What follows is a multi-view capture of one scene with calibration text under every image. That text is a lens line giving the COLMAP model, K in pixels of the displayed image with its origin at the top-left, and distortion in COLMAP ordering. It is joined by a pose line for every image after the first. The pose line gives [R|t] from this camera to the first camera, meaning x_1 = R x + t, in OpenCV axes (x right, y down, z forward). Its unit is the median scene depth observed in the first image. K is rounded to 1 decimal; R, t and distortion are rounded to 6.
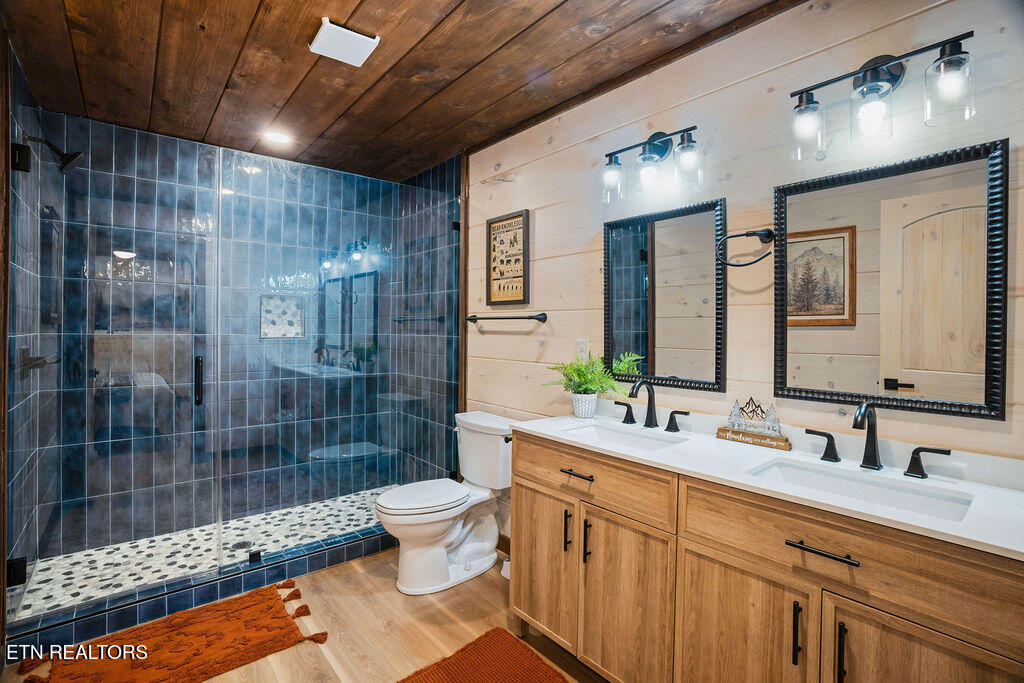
lens RADIAL K [[470.1, 0, 509.8], [0, 470.1, 336.4], [0, 0, 1]] dist [-0.017471, 0.001309]
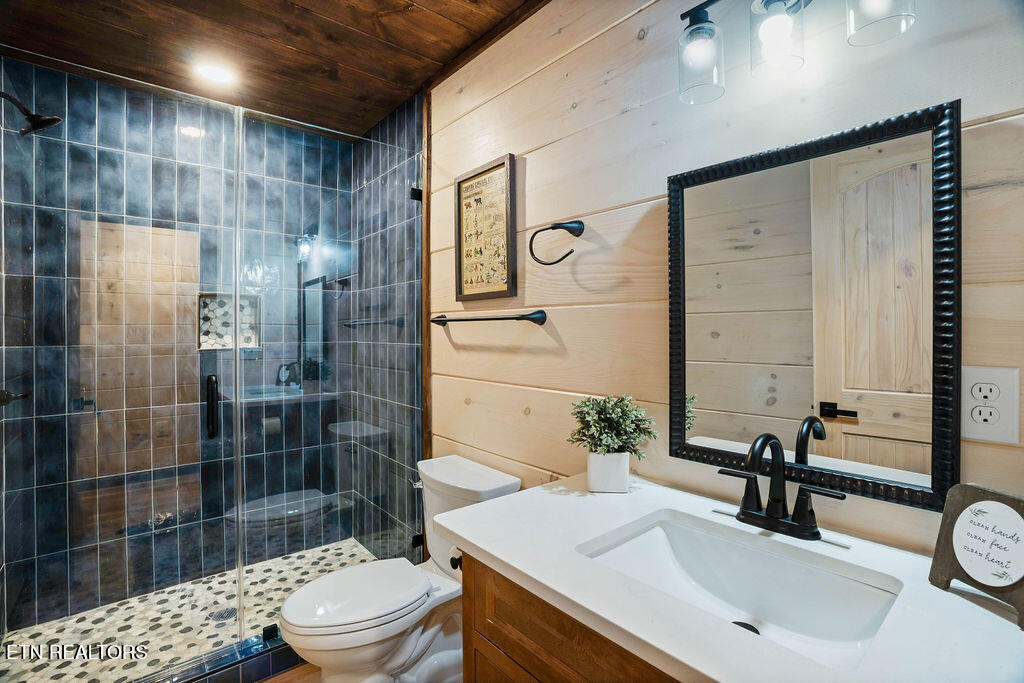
lens RADIAL K [[470.1, 0, 514.1], [0, 470.1, 334.9], [0, 0, 1]] dist [-0.017471, 0.001309]
pose [[0.999753, -0.016034, 0.015385, 0.022748], [0.016097, 0.999863, -0.003982, -0.011796], [-0.015319, 0.004229, 0.999874, 0.299982]]
